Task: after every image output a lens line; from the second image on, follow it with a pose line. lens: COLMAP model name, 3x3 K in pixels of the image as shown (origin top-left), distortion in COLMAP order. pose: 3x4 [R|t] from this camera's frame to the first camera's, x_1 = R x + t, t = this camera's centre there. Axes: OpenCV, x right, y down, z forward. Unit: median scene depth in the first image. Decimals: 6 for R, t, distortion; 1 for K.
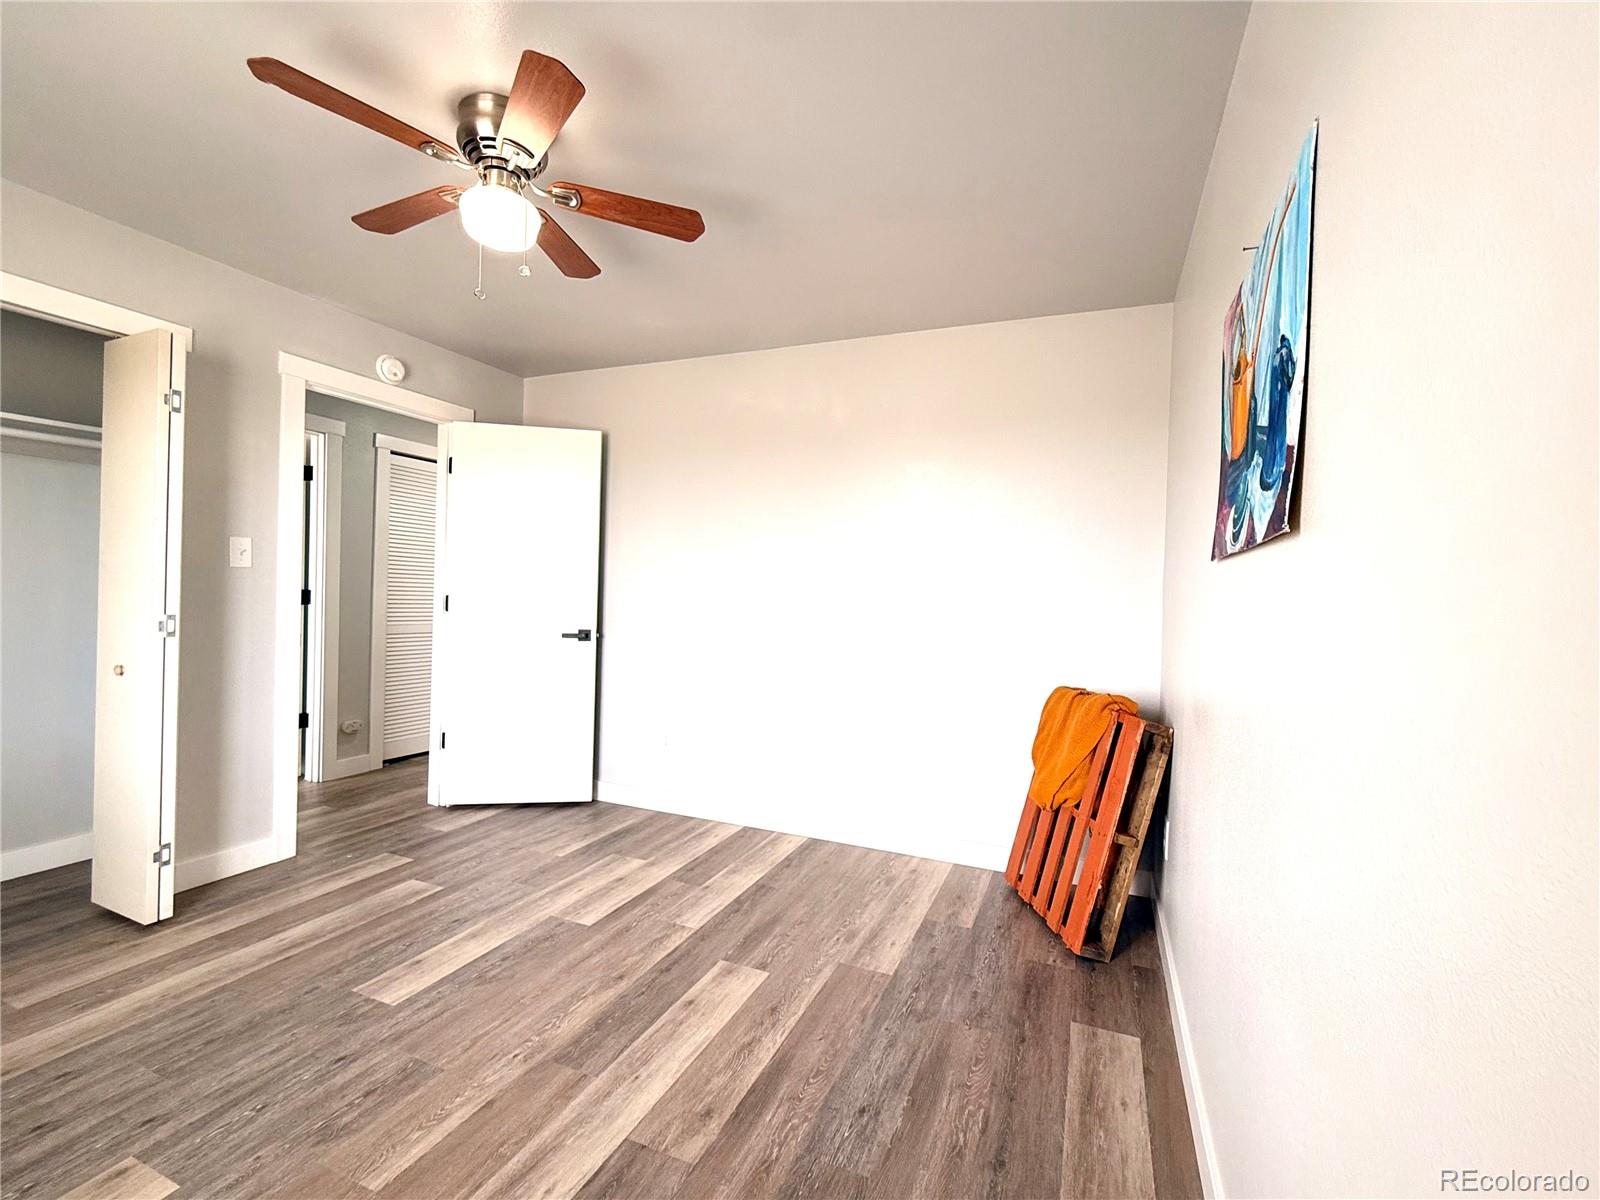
lens RADIAL K [[701.6, 0, 800.1], [0, 701.6, 597.2], [0, 0, 1]] dist [-0.000023, 0.000110]
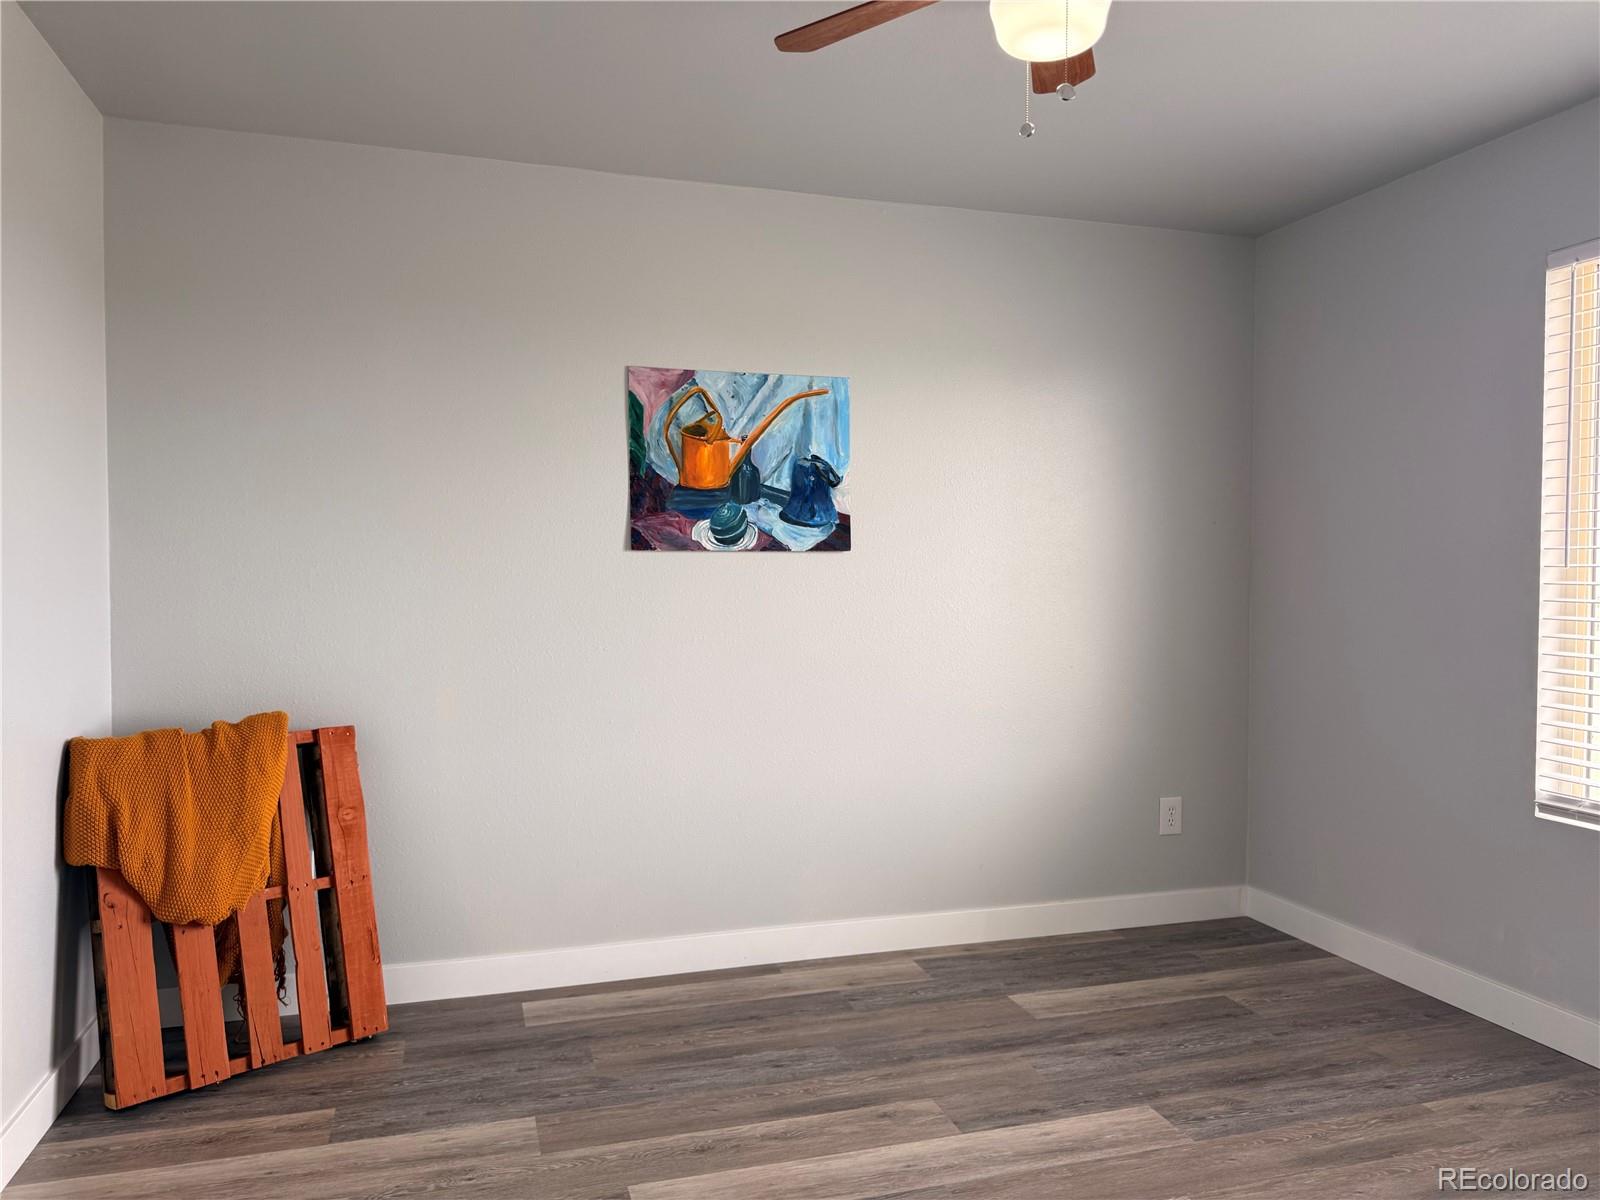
lens RADIAL K [[1123.2, 0, 800.0], [0, 1123.2, 600.0], [0, 0, 1]] dist [0.039493, -0.047689]
pose [[-0.639480, -0.050407, 0.767153, -1.022907], [-0.018396, 0.998566, 0.050279, -0.057729], [-0.768587, 0.018040, -0.639491, 1.725410]]
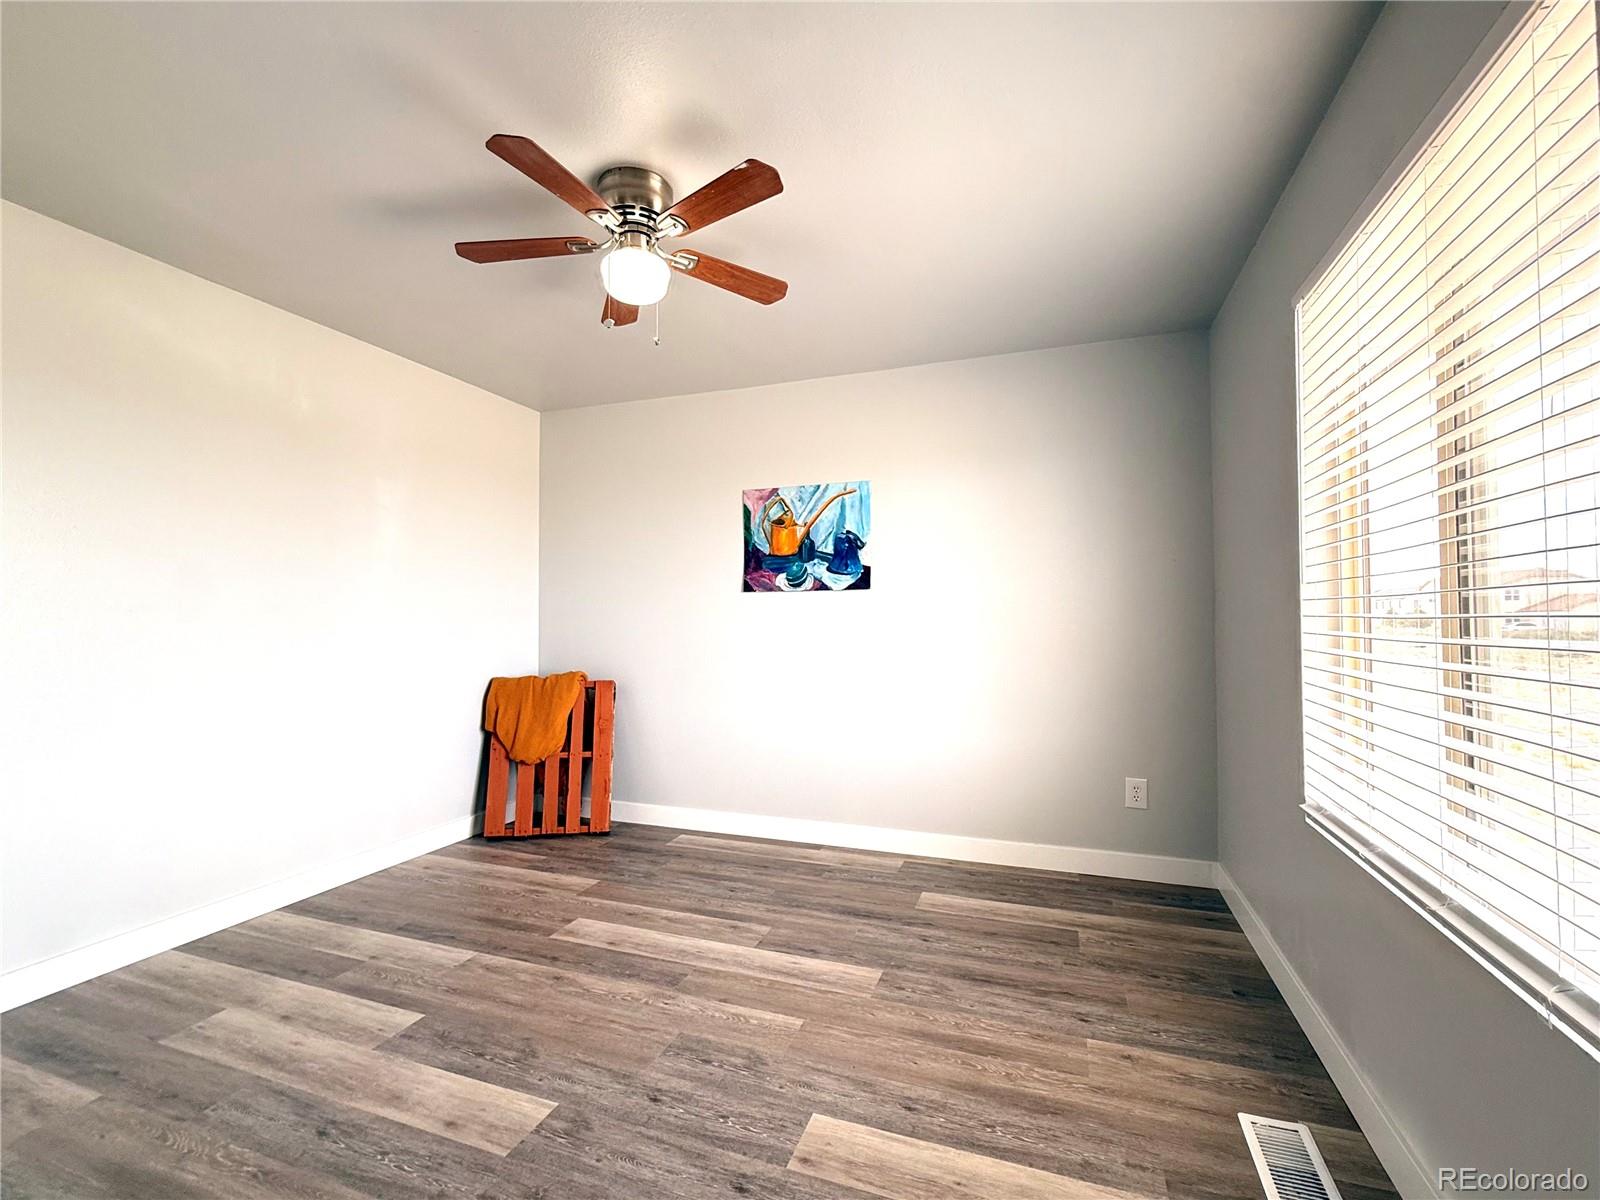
lens RADIAL K [[701.6, 0, 800.1], [0, 701.6, 597.2], [0, 0, 1]] dist [-0.000023, 0.000110]
pose [[-0.047426, -0.002271, 0.998872, -1.459224], [0.006879, 0.999973, 0.002600, -0.031887], [-0.998851, 0.006994, -0.047410, 0.753397]]
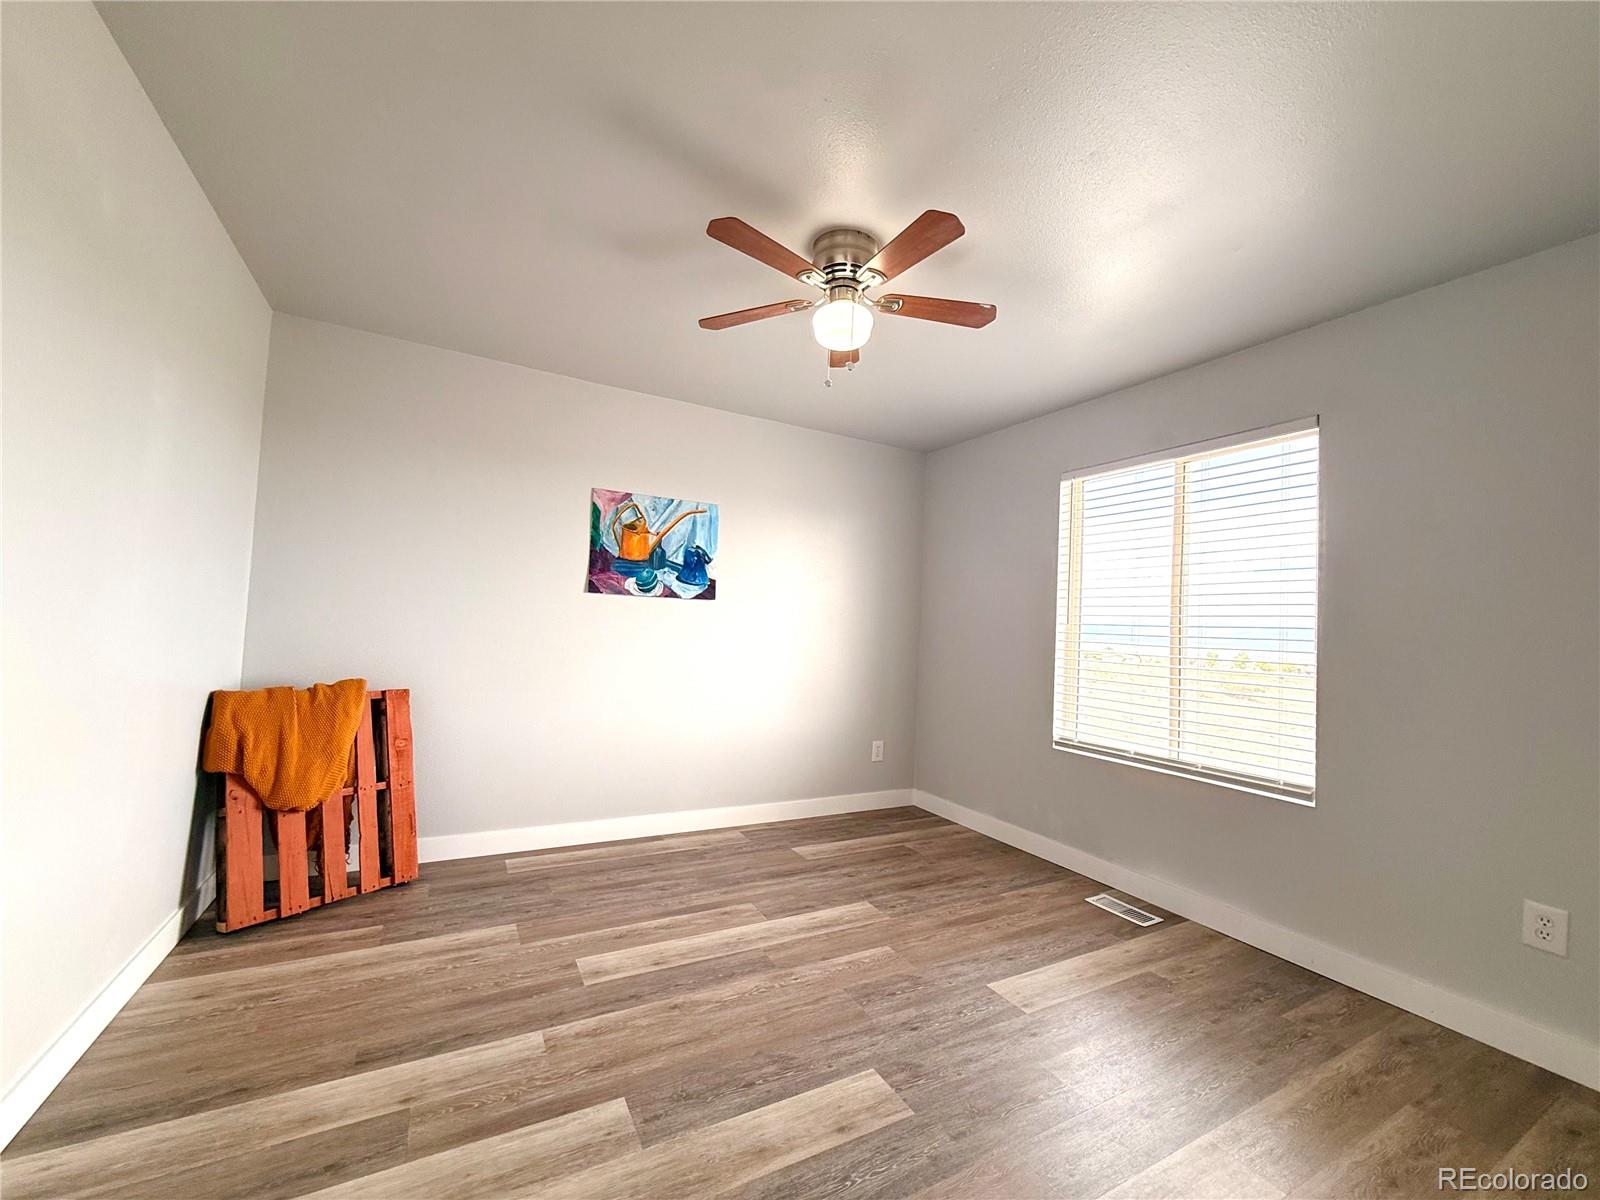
lens RADIAL K [[639.1, 0, 801.6], [0, 639.1, 597.9], [0, 0, 1]] dist [-0.000995, -0.000053]
pose [[-0.781653, -0.038642, 0.622515, -1.030470], [-0.067405, 0.997467, -0.022720, -0.027217], [-0.620060, -0.059720, -0.782278, 1.796550]]
